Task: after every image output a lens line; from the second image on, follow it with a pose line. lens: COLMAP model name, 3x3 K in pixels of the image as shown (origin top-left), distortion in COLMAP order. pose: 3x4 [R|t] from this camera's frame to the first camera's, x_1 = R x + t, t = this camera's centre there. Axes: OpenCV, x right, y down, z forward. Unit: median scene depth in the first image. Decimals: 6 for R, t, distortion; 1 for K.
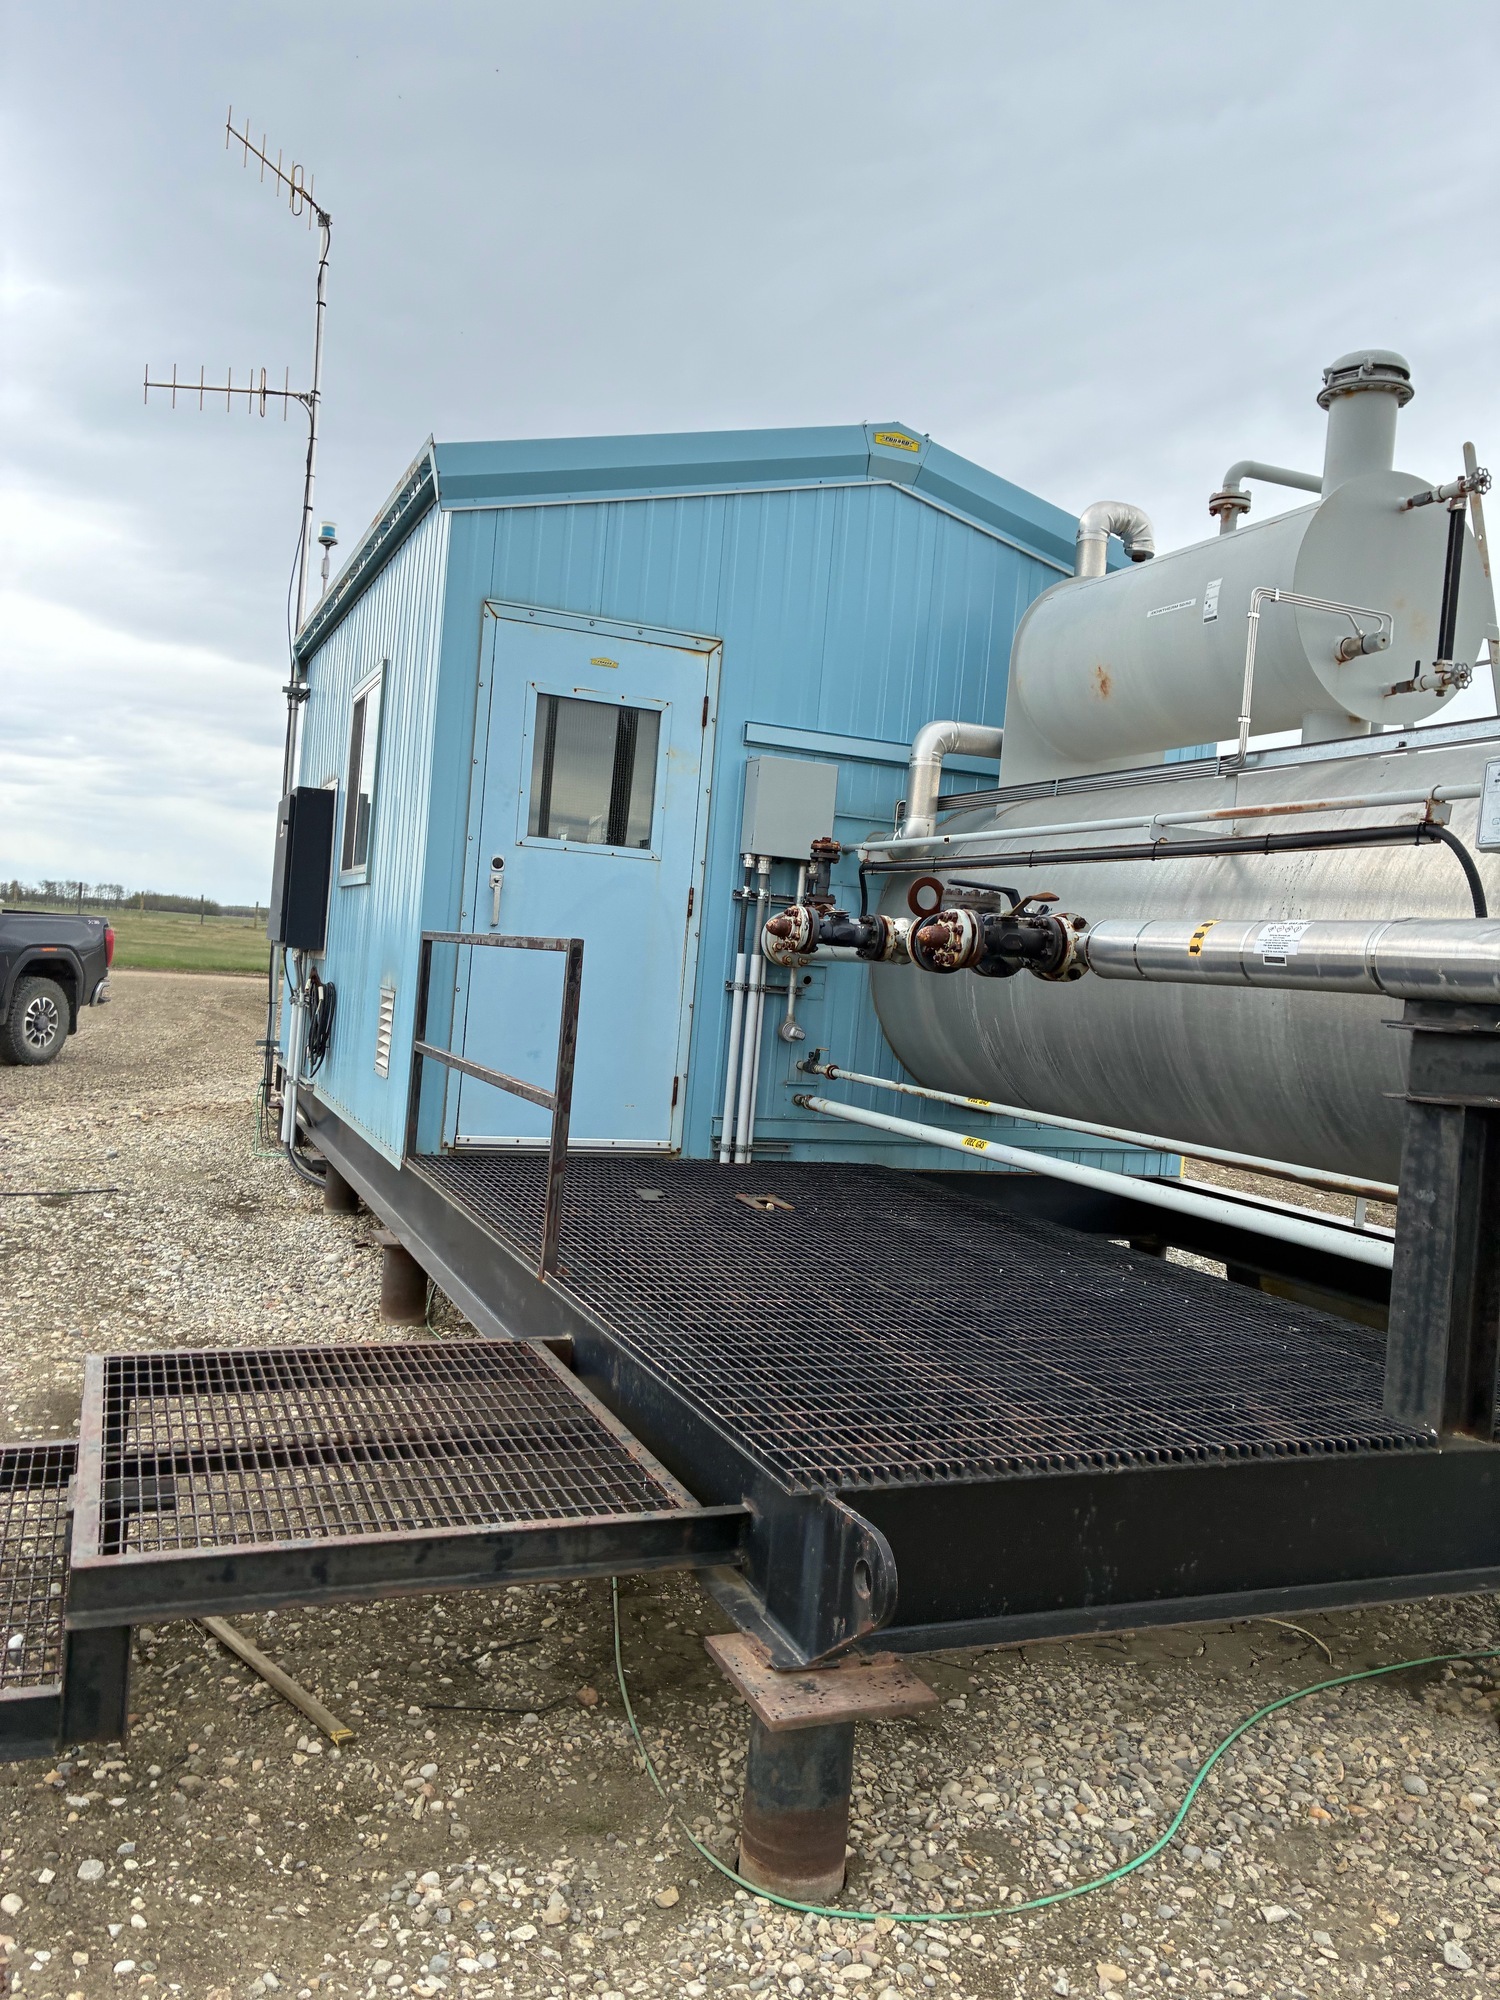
lens RADIAL K [[1525.7, 0, 728.1], [0, 1525.7, 1001.0], [0, 0, 1]] dist [0.079985, -0.098852]
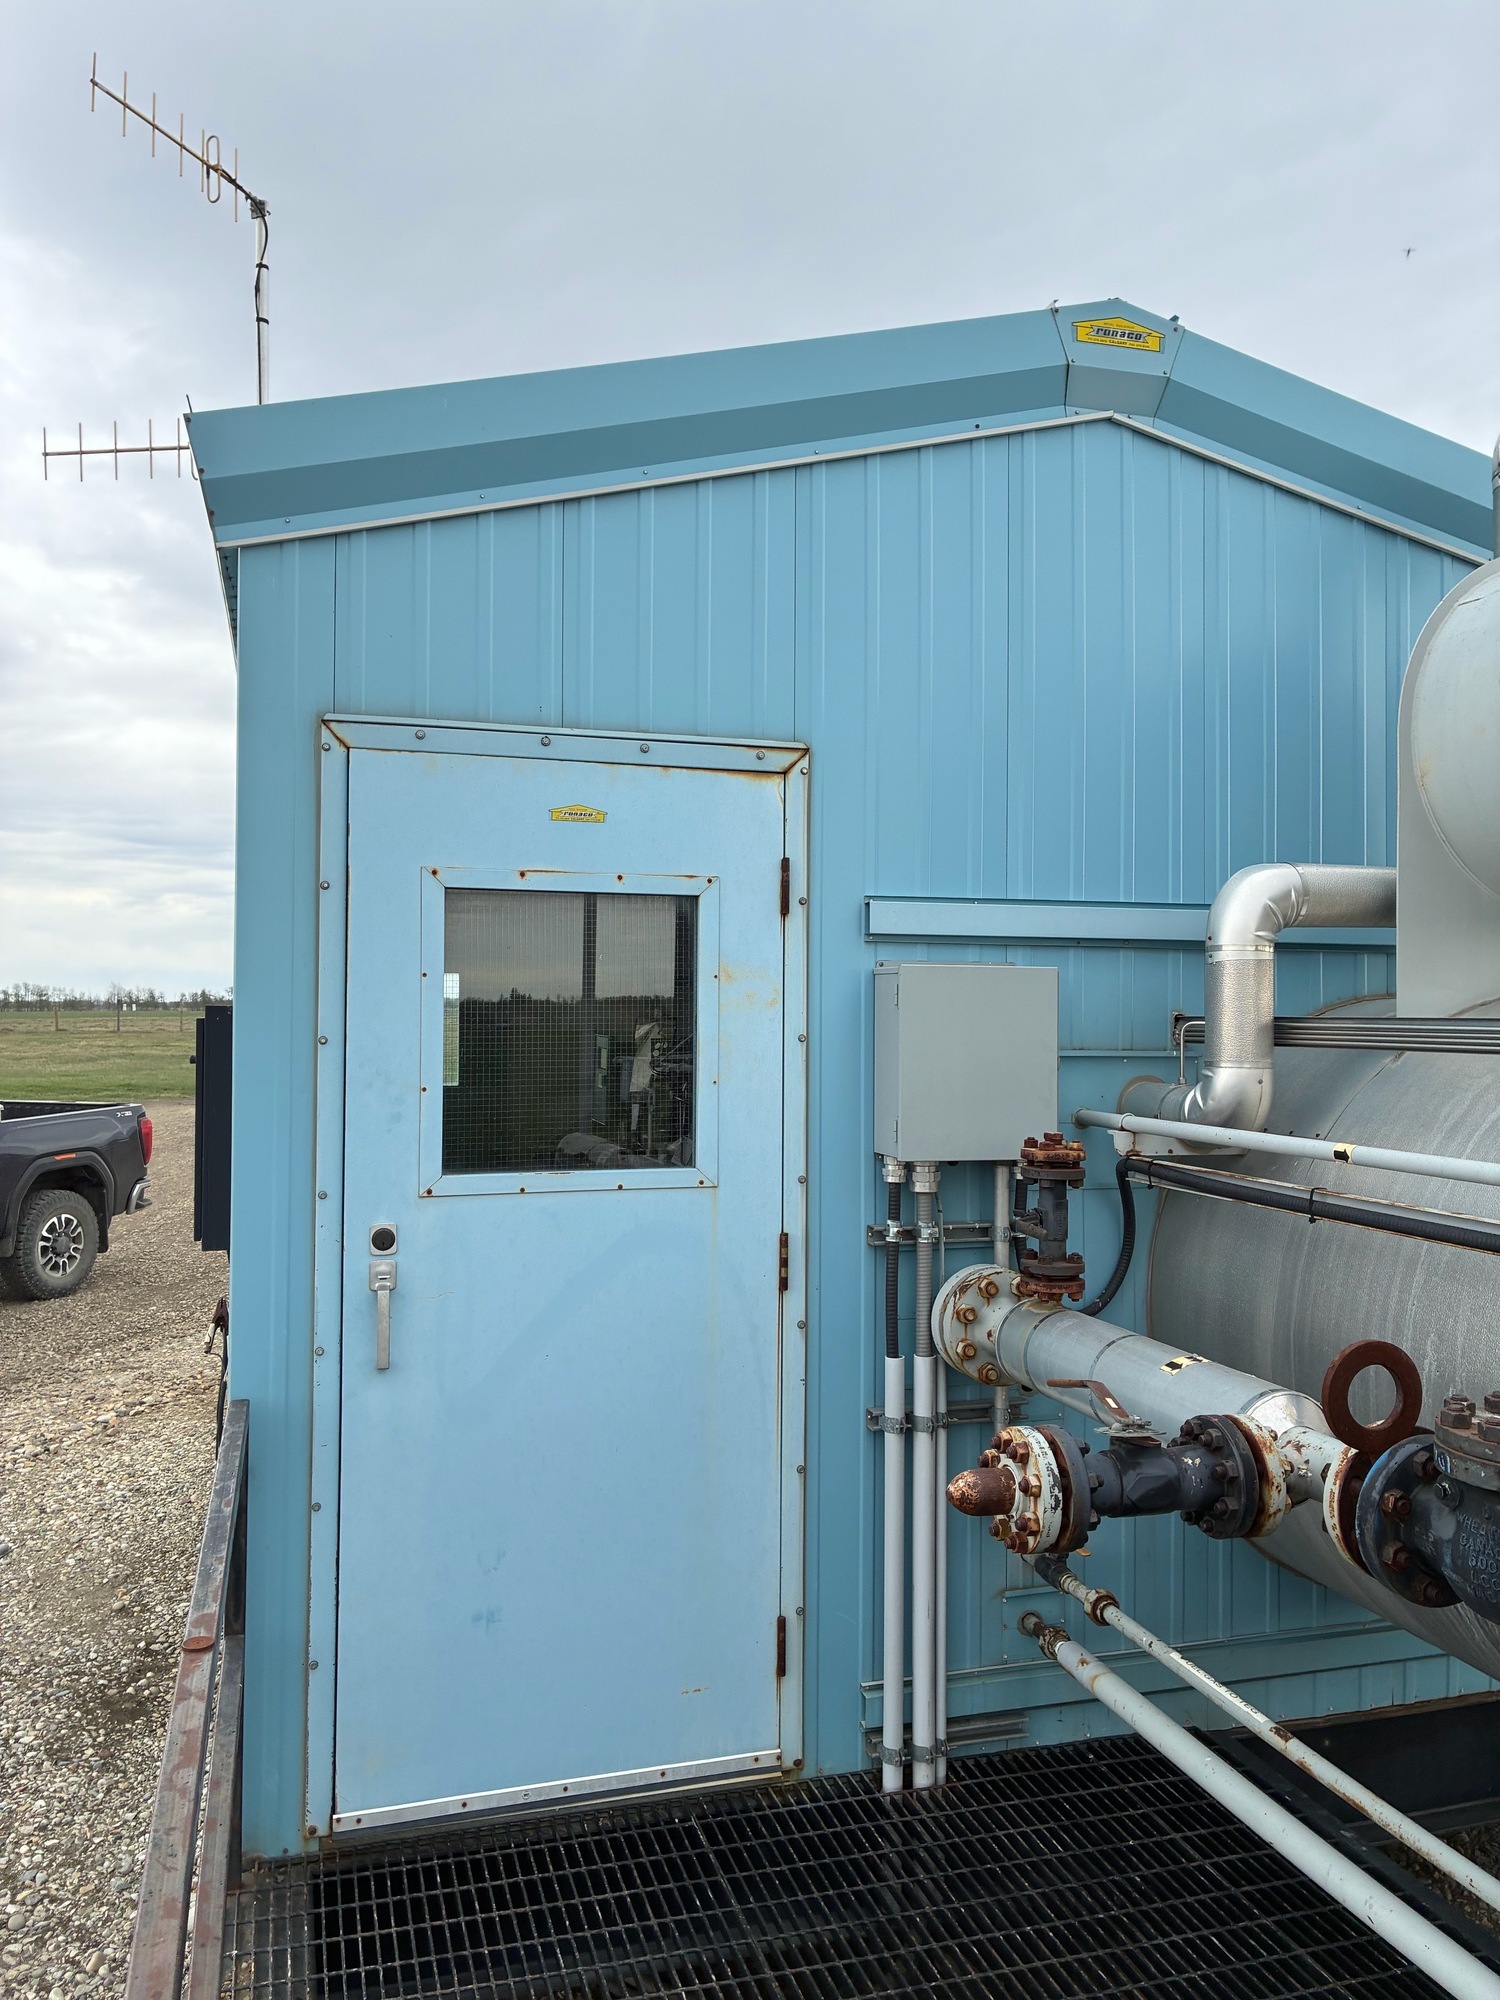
lens RADIAL K [[1525.7, 0, 728.1], [0, 1525.7, 1001.0], [0, 0, 1]] dist [0.079985, -0.098852]
pose [[0.991803, -0.076342, -0.102465, 0.015377], [0.072195, 0.996437, -0.043598, -0.129449], [0.105428, 0.035843, 0.993781, 0.488921]]
